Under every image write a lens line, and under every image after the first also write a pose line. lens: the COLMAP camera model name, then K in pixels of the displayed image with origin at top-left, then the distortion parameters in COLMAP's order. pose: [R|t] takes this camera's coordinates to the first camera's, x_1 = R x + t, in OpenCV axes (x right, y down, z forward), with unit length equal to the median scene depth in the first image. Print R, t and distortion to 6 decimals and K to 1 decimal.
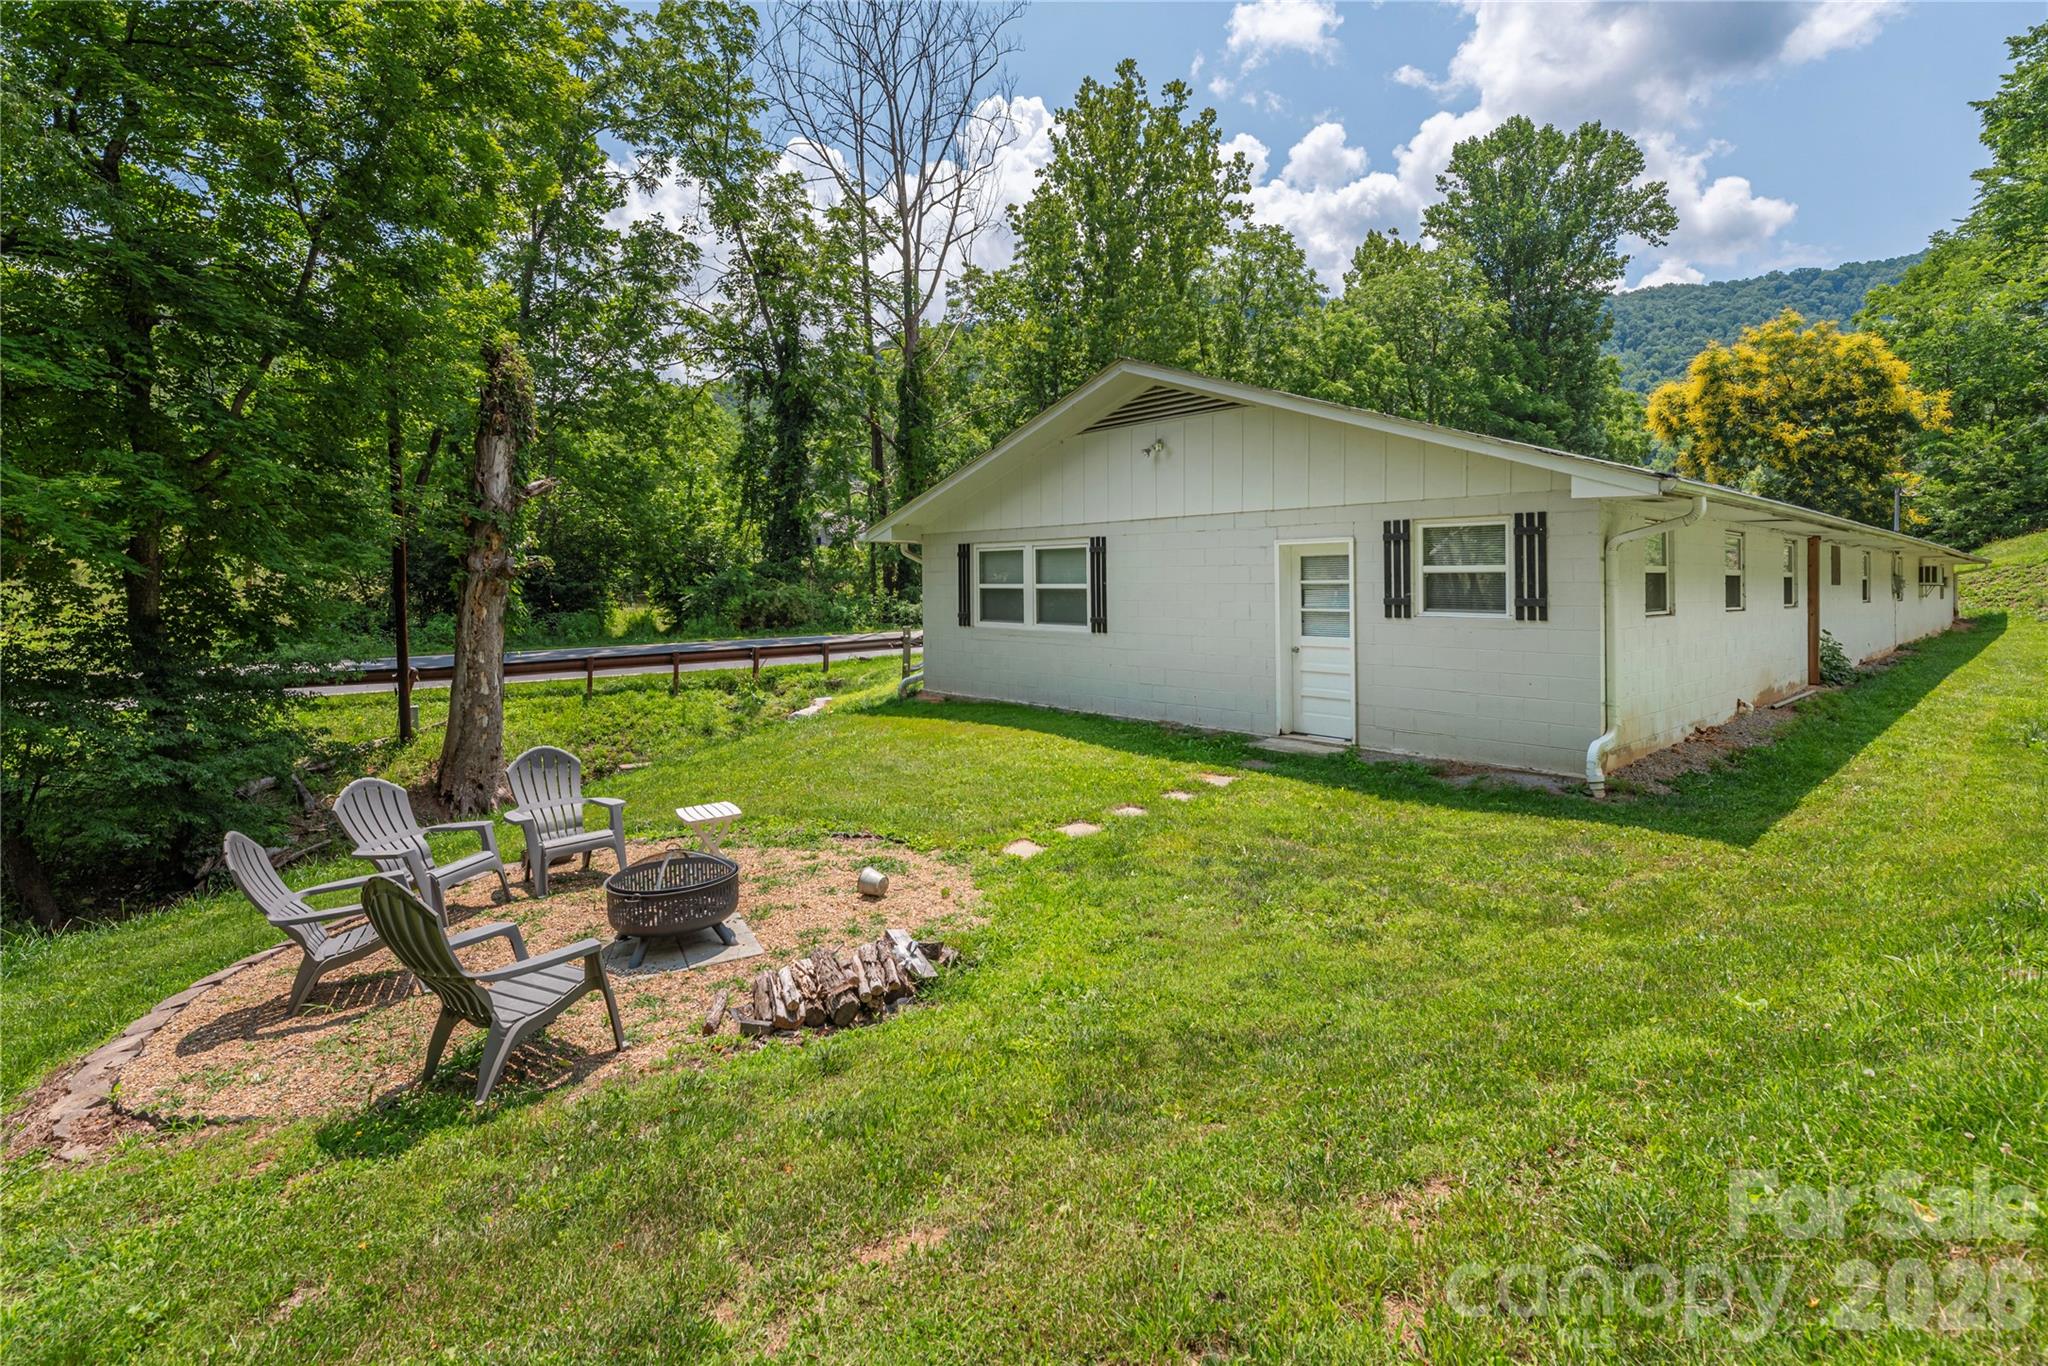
lens RADIAL K [[999.3, 0, 1002.3], [0, 999.3, 576.5], [0, 0, 1]] dist [-0.004488, 0.000402]
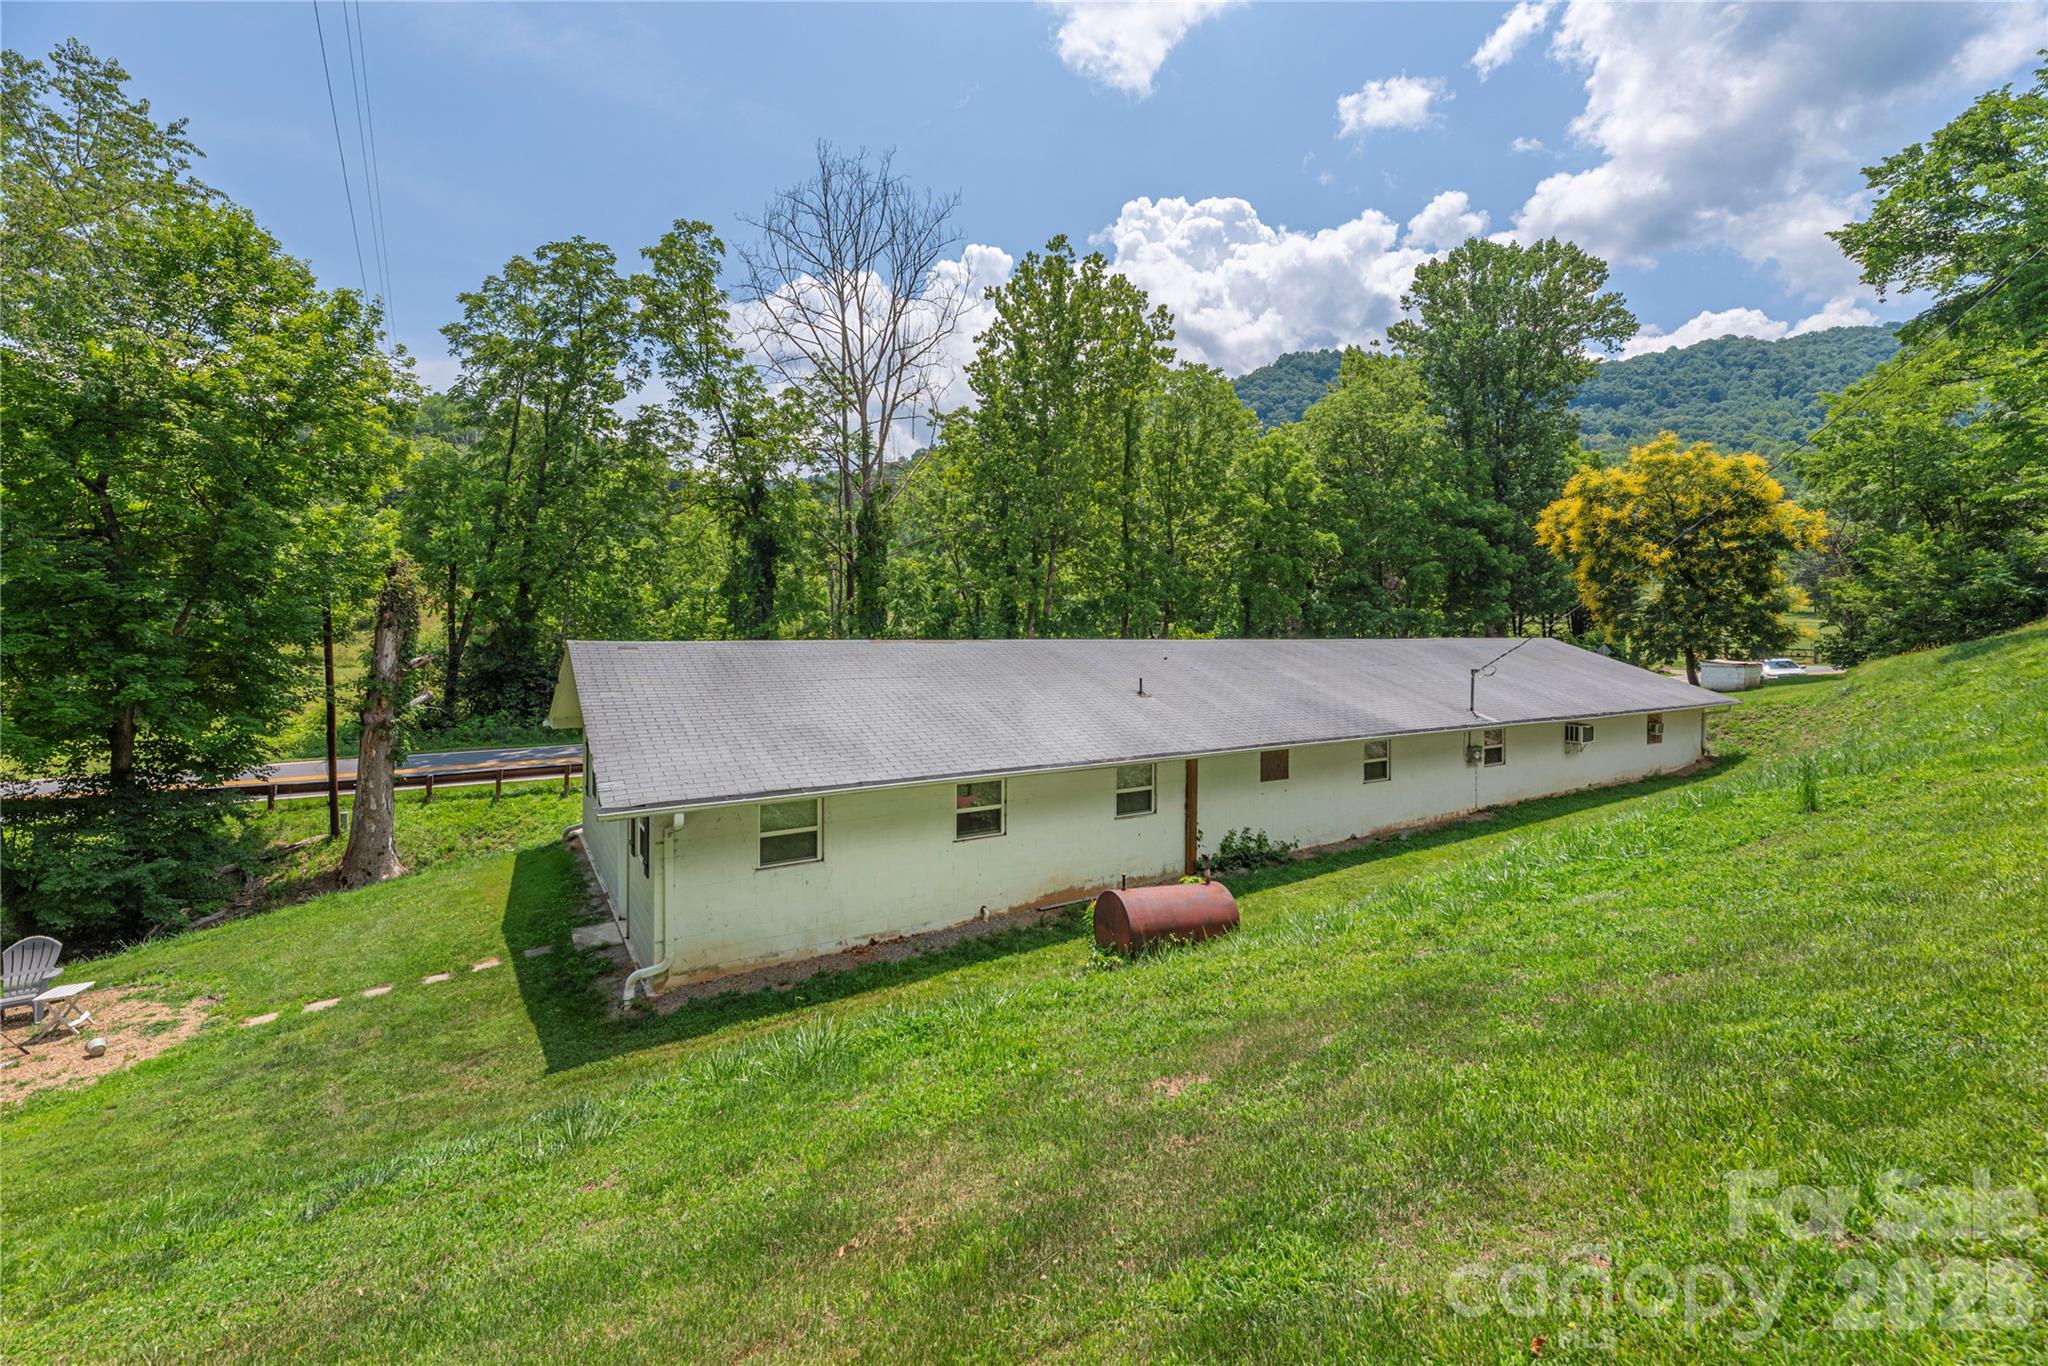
lens RADIAL K [[874.7, 0, 997.2], [0, 874.7, 630.1], [0, 0, 1]] dist [-0.002359, 0.001002]
pose [[0.983570, 0.002928, -0.180501, 0.264755], [-0.001017, 0.999942, 0.010679, -0.069400], [0.180522, -0.010319, 0.983517, -0.035069]]
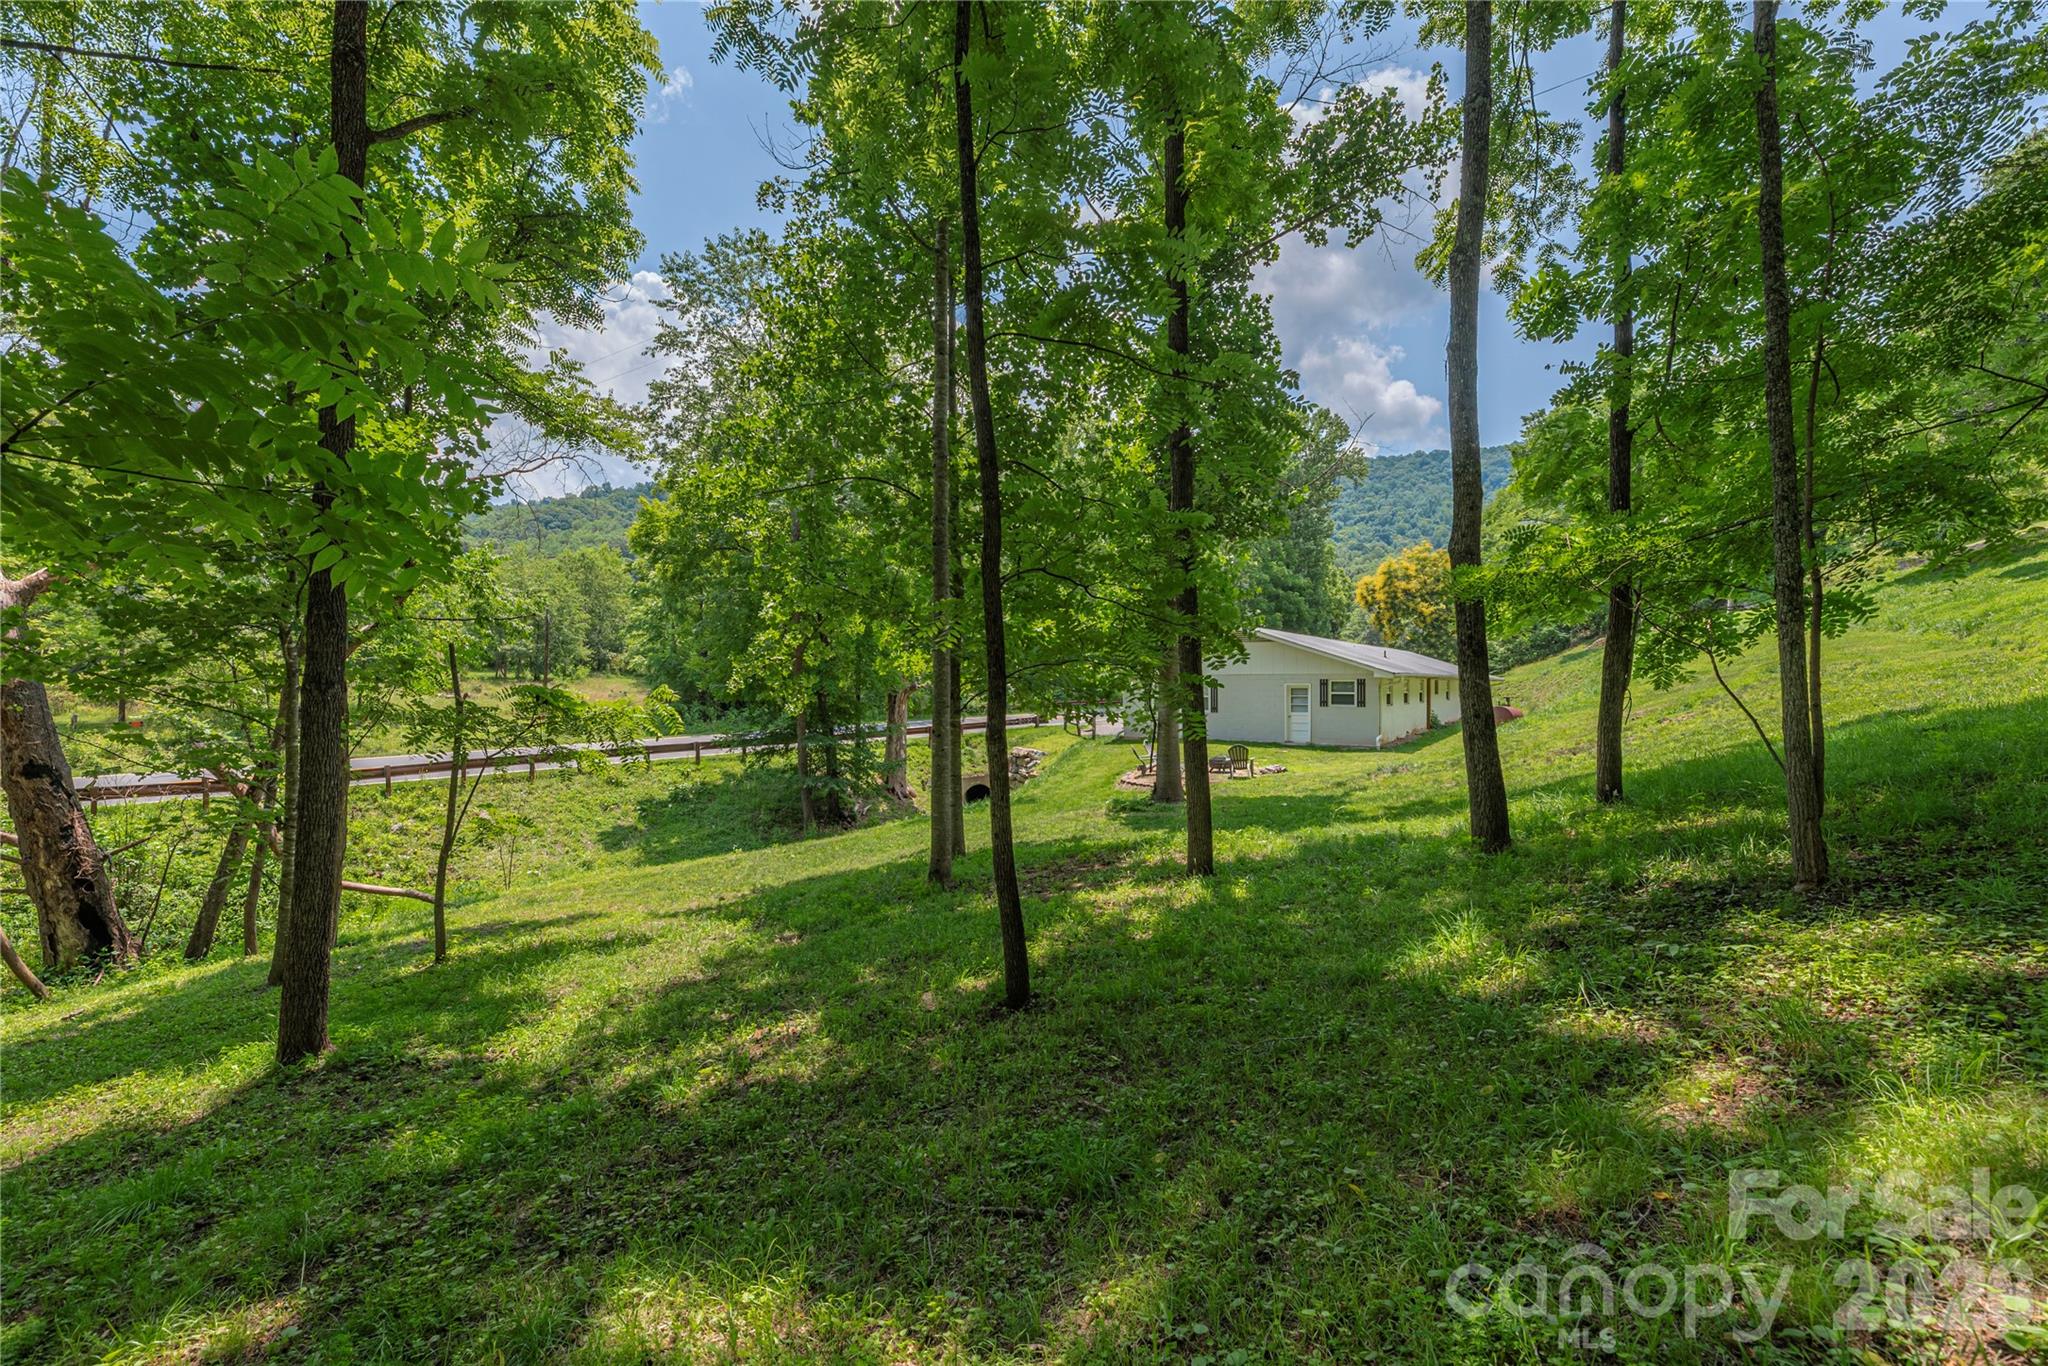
lens RADIAL K [[874.7, 0, 1031.5], [0, 874.7, 690.5], [0, 0, 1]] dist [-0.002359, 0.001002]
pose [[0.970703, -0.004418, 0.240241, -0.308546], [0.001346, 0.999915, 0.012950, -0.013160], [-0.240278, -0.012247, 0.970627, -0.399084]]
